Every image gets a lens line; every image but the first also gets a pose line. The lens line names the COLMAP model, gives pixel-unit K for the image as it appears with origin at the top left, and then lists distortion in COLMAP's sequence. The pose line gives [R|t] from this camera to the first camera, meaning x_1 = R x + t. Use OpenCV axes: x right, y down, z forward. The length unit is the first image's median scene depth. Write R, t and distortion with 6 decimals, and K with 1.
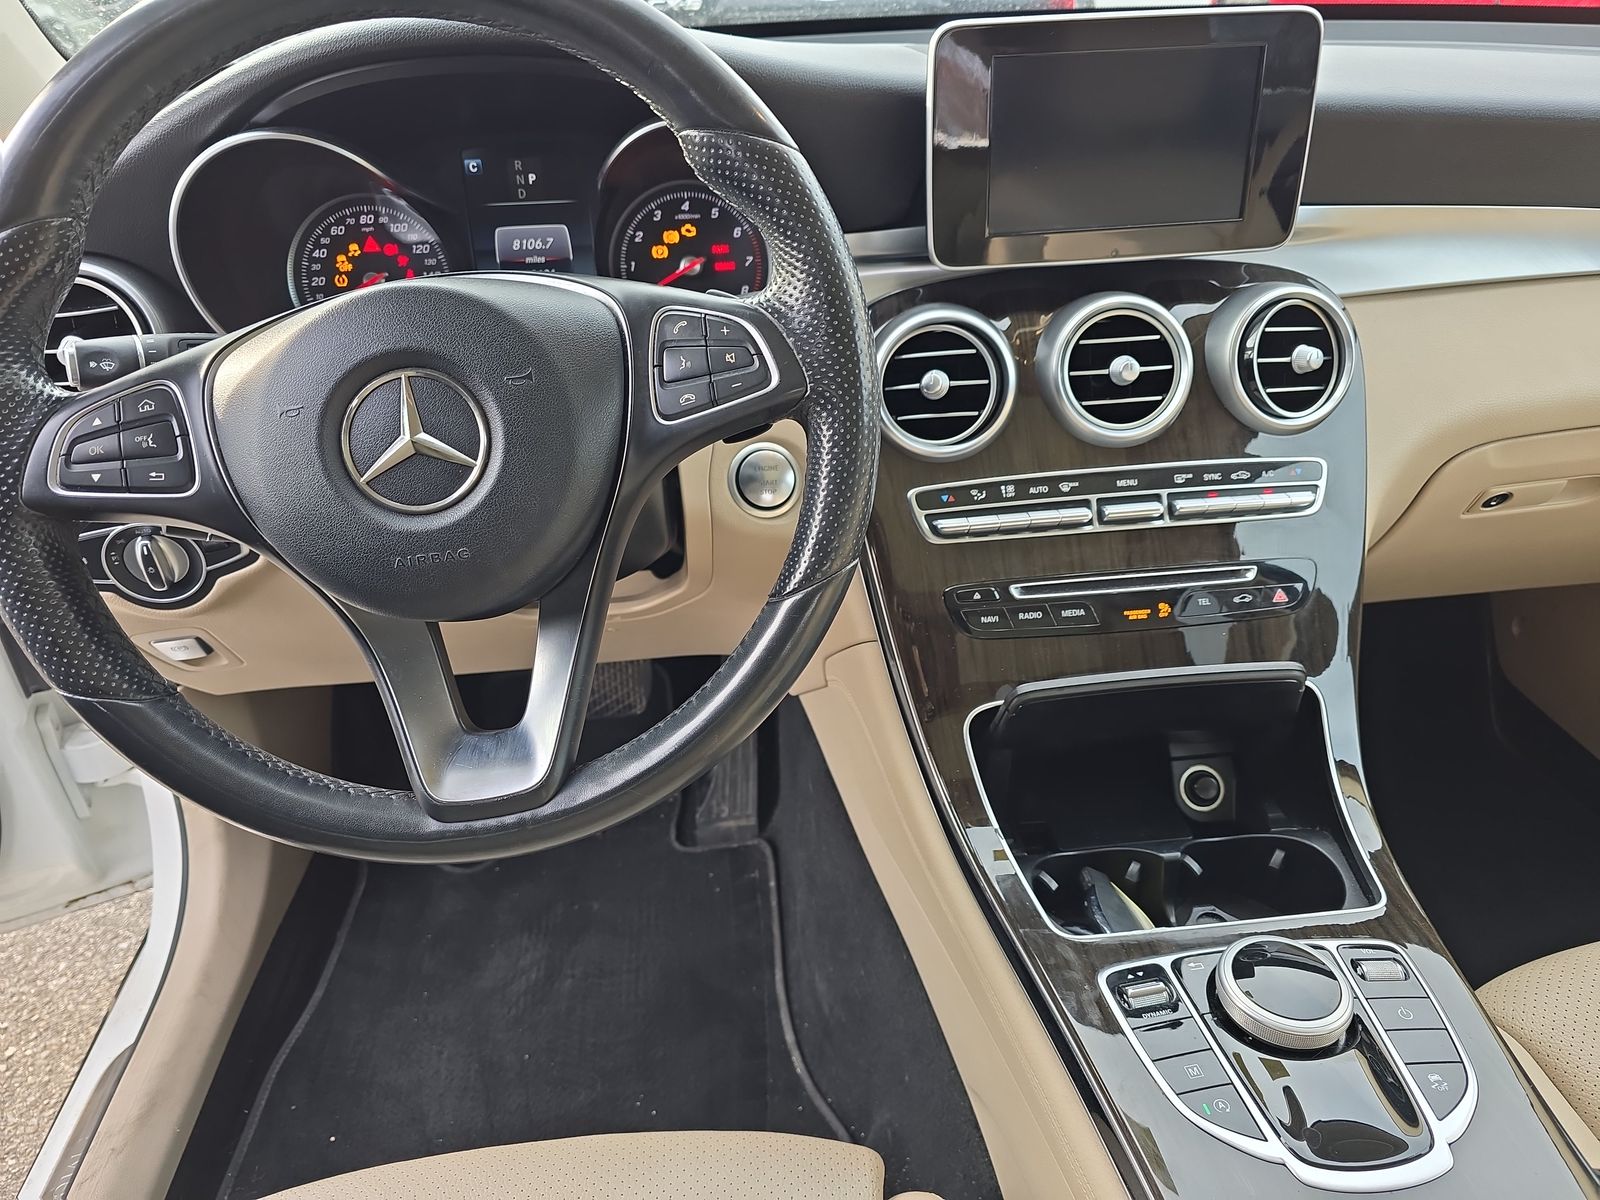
lens RADIAL K [[1072.8, 0, 800.0], [0, 1072.8, 600.0], [0, 0, 1]] dist [0.048571, -0.069666]
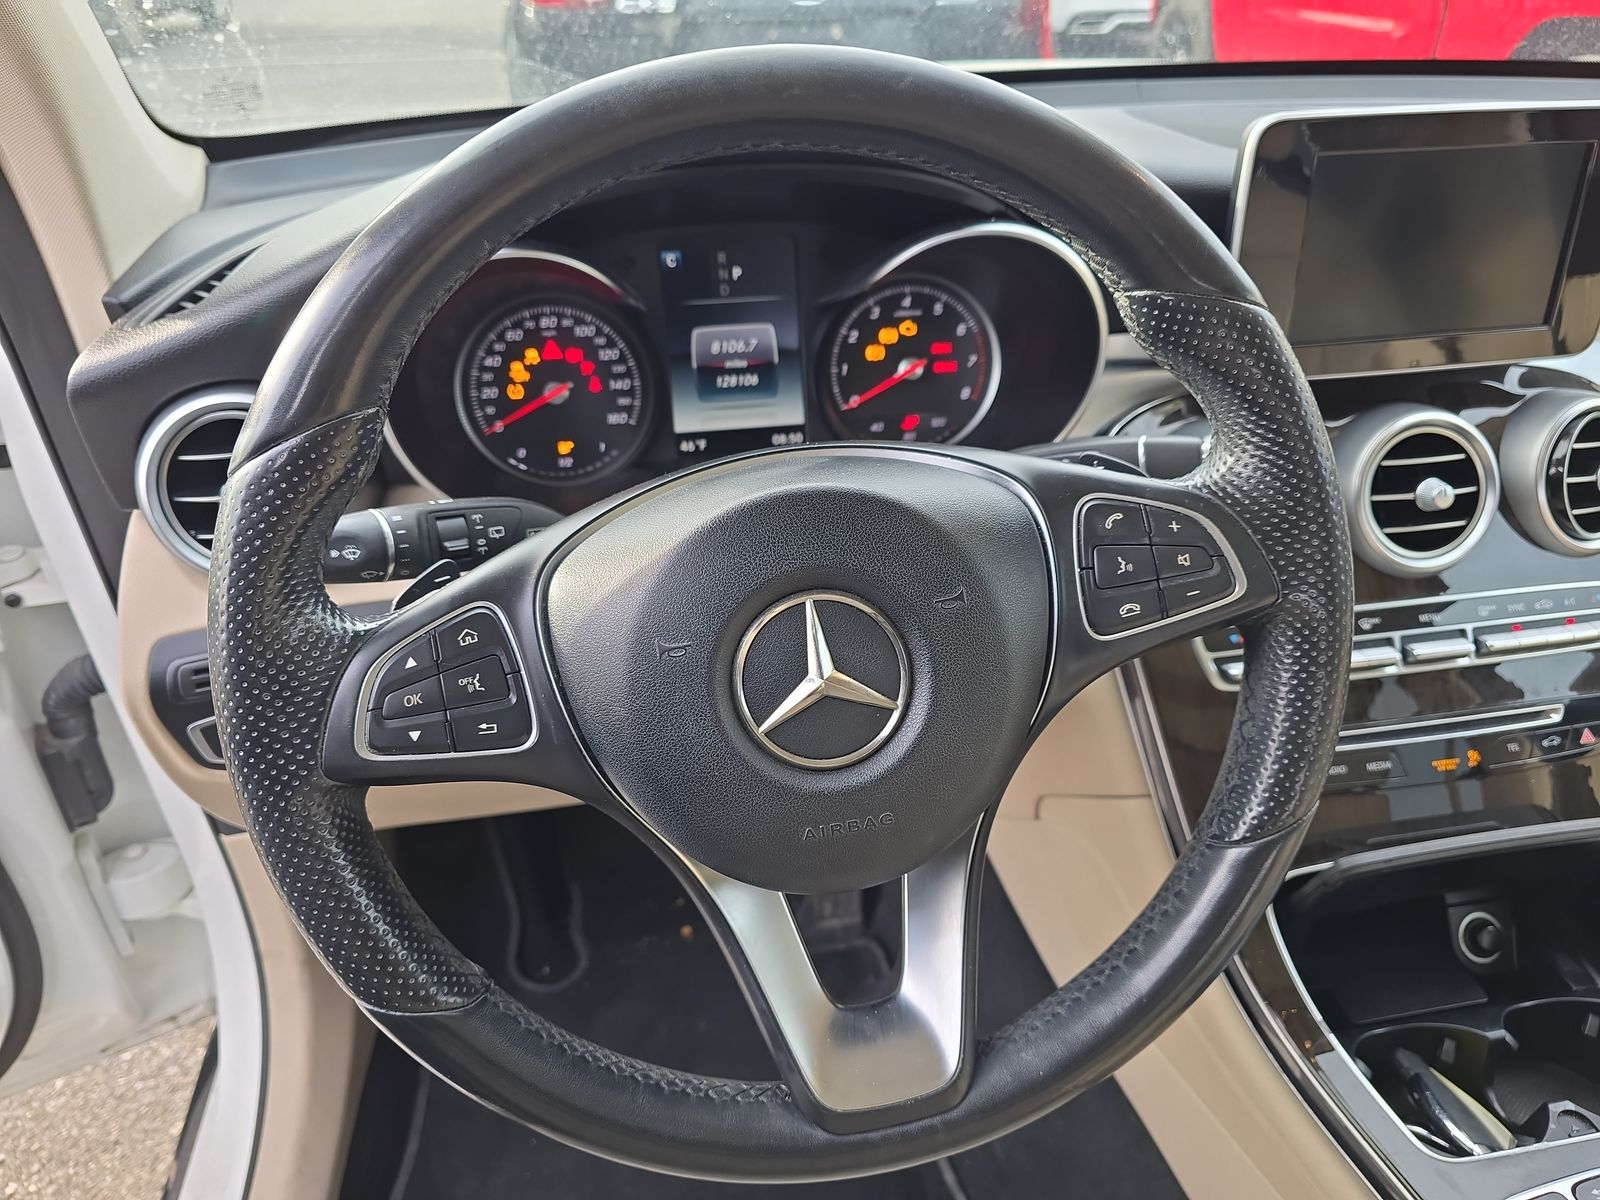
lens RADIAL K [[1086.6, 0, 800.0], [0, 1086.6, 600.0], [0, 0, 1]] dist [0.030522, -0.047429]
pose [[0.997773, -0.021411, 0.063179, -0.259230], [0.021230, 0.999768, 0.003530, -0.128731], [-0.063240, -0.002181, 0.997996, 0.118702]]
